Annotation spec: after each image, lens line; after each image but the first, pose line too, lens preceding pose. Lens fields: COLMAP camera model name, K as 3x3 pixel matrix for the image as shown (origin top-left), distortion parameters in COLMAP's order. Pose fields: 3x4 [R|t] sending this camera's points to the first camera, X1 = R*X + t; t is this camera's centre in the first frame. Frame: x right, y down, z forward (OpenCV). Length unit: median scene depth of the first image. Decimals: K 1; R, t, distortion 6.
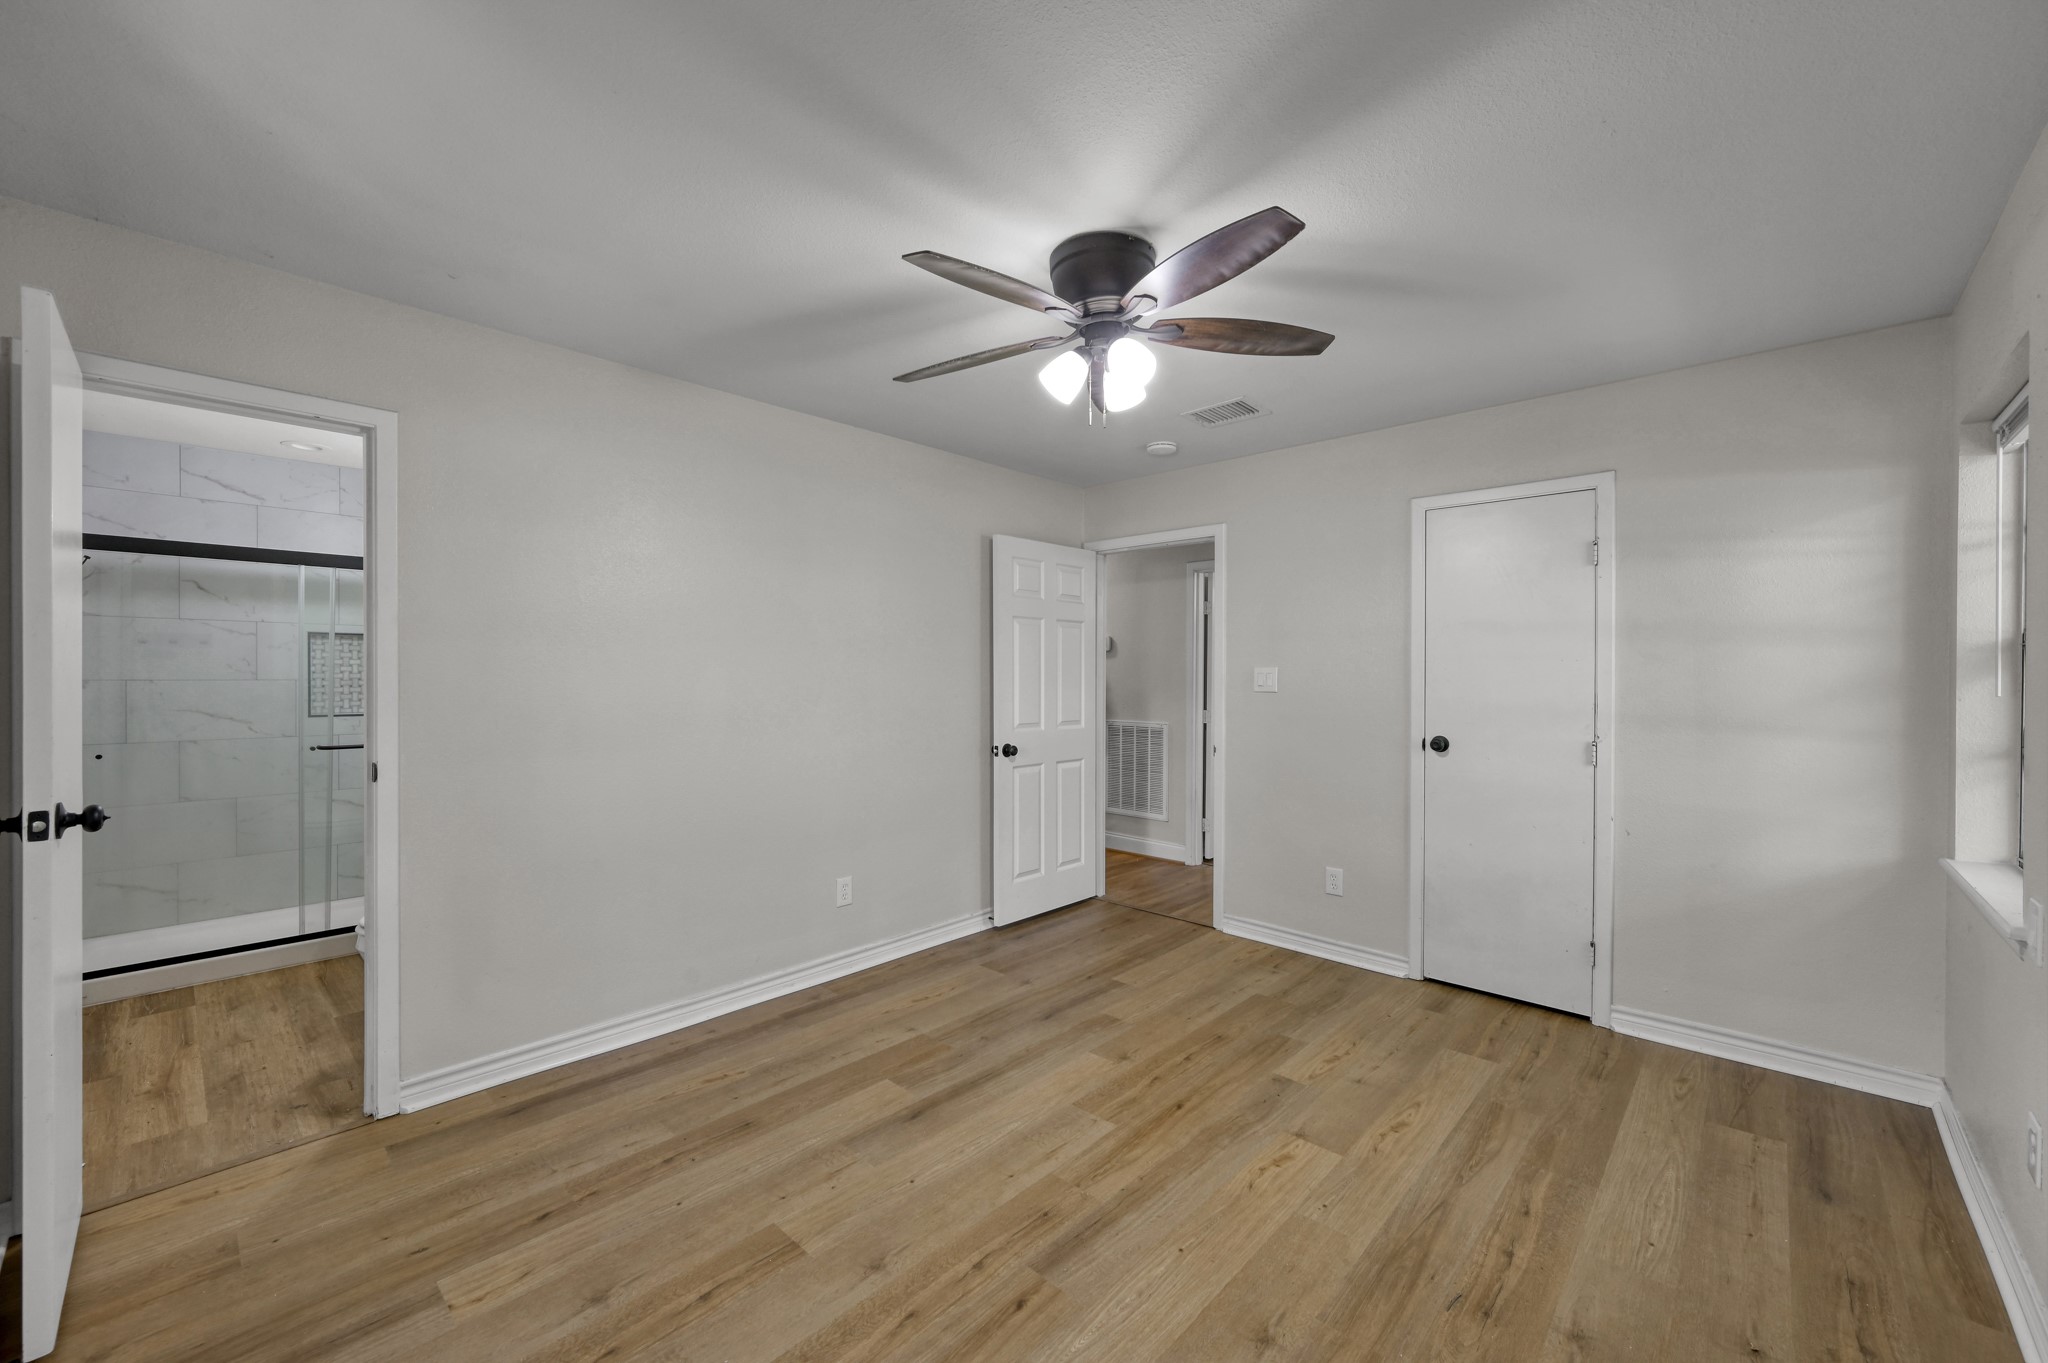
lens RADIAL K [[813.3, 0, 1025.3], [0, 813.3, 671.0], [0, 0, 1]] dist [0.002635, -0.000026]
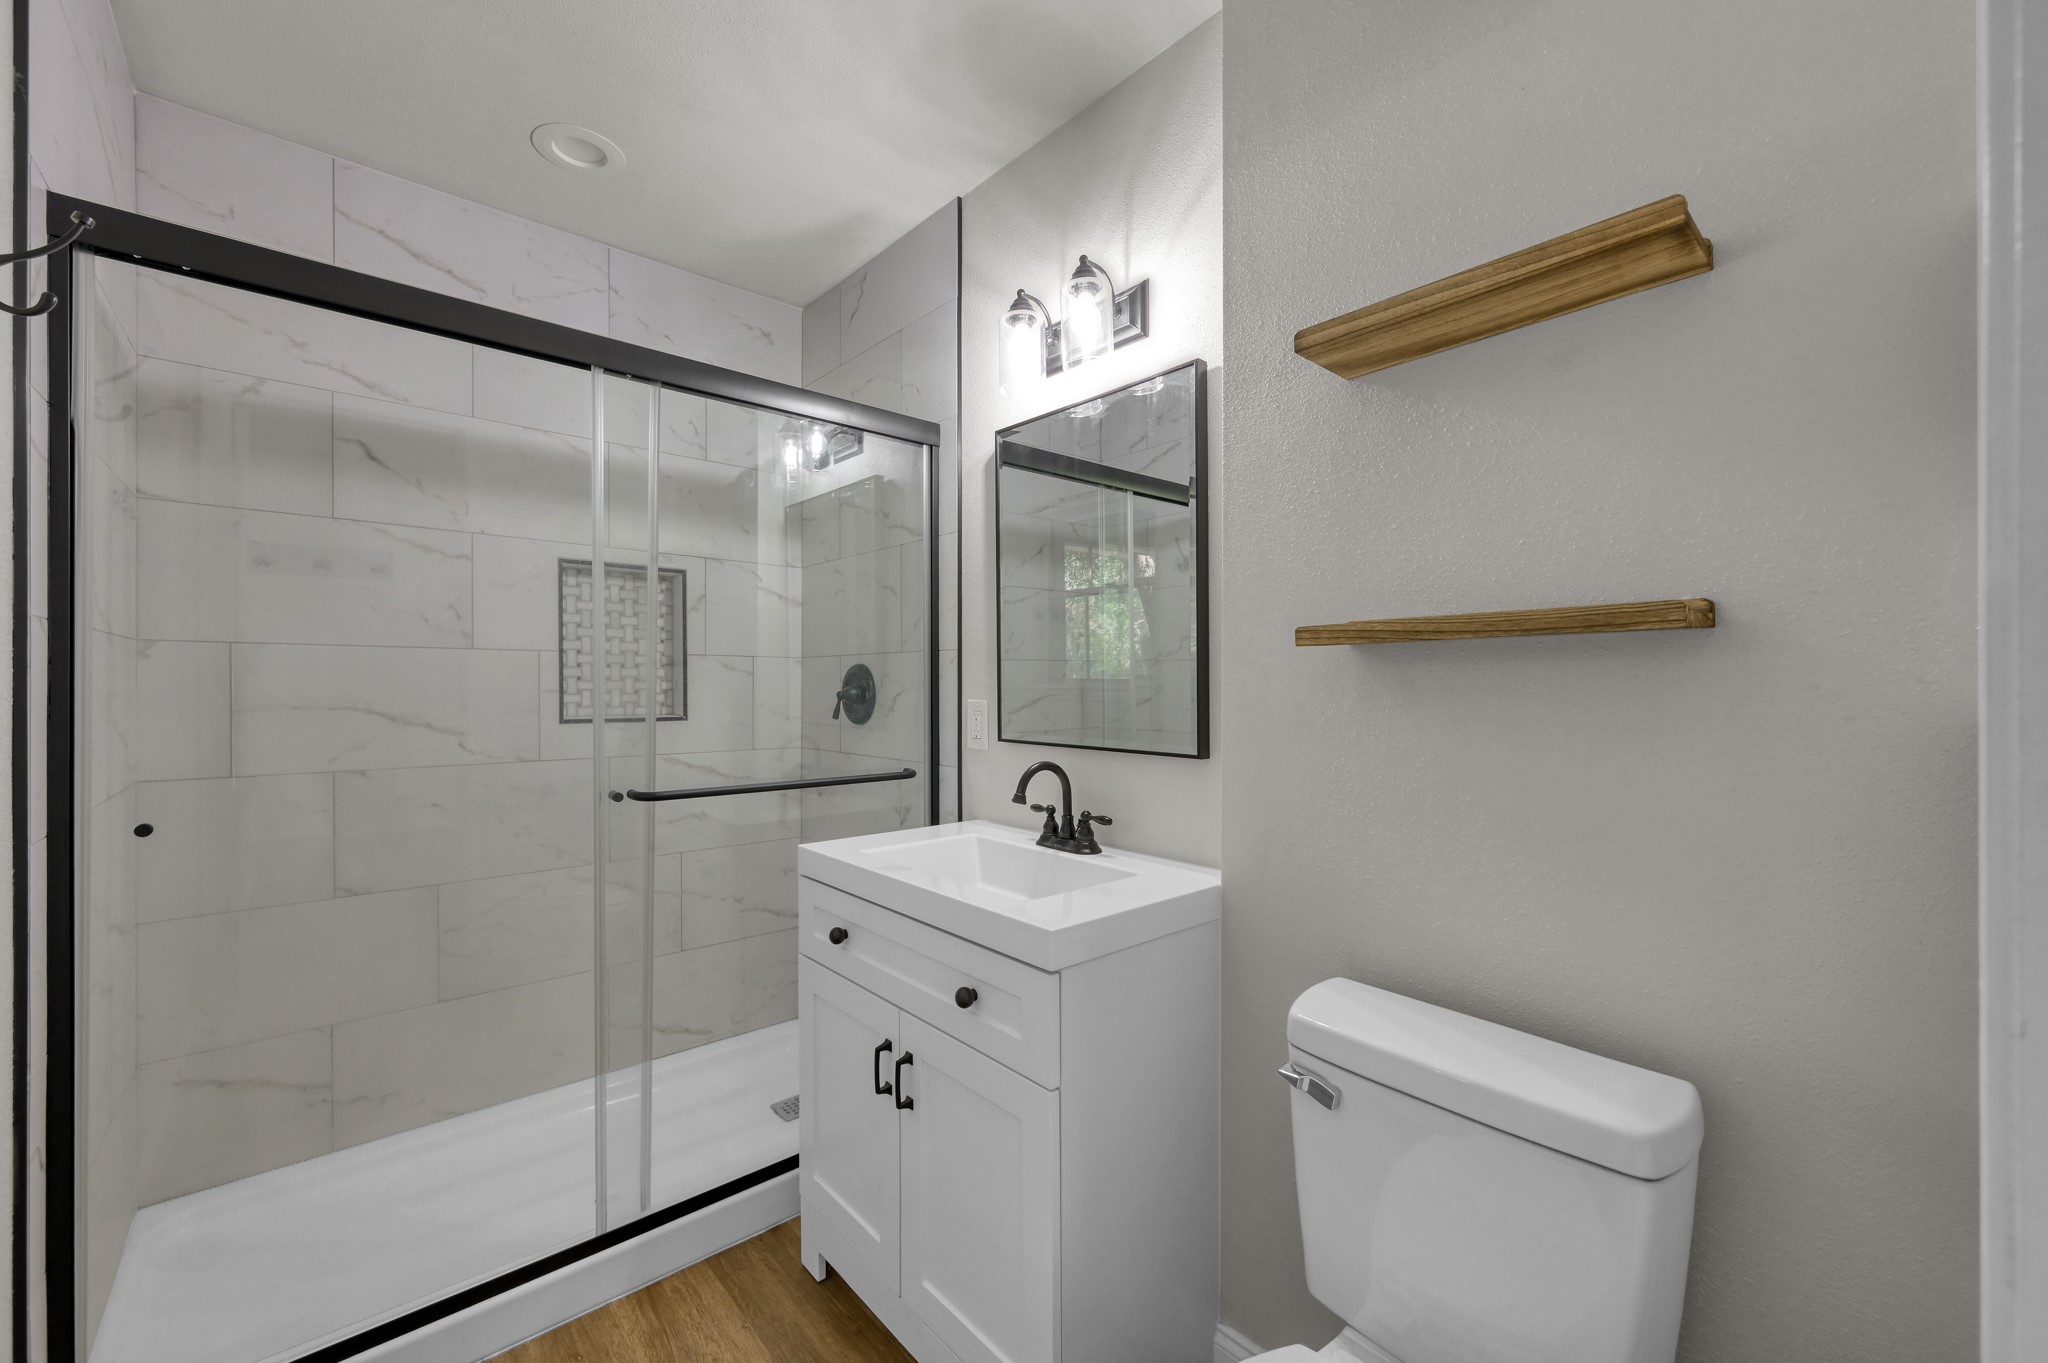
lens RADIAL K [[813.3, 0, 1022.3], [0, 813.3, 680.1], [0, 0, 1]] dist [0.002635, -0.000026]
pose [[0.995088, 0.000025, -0.098990, -0.530328], [0.000579, 0.999981, 0.006071, 0.025859], [0.098988, -0.006099, 0.995070, 0.508701]]
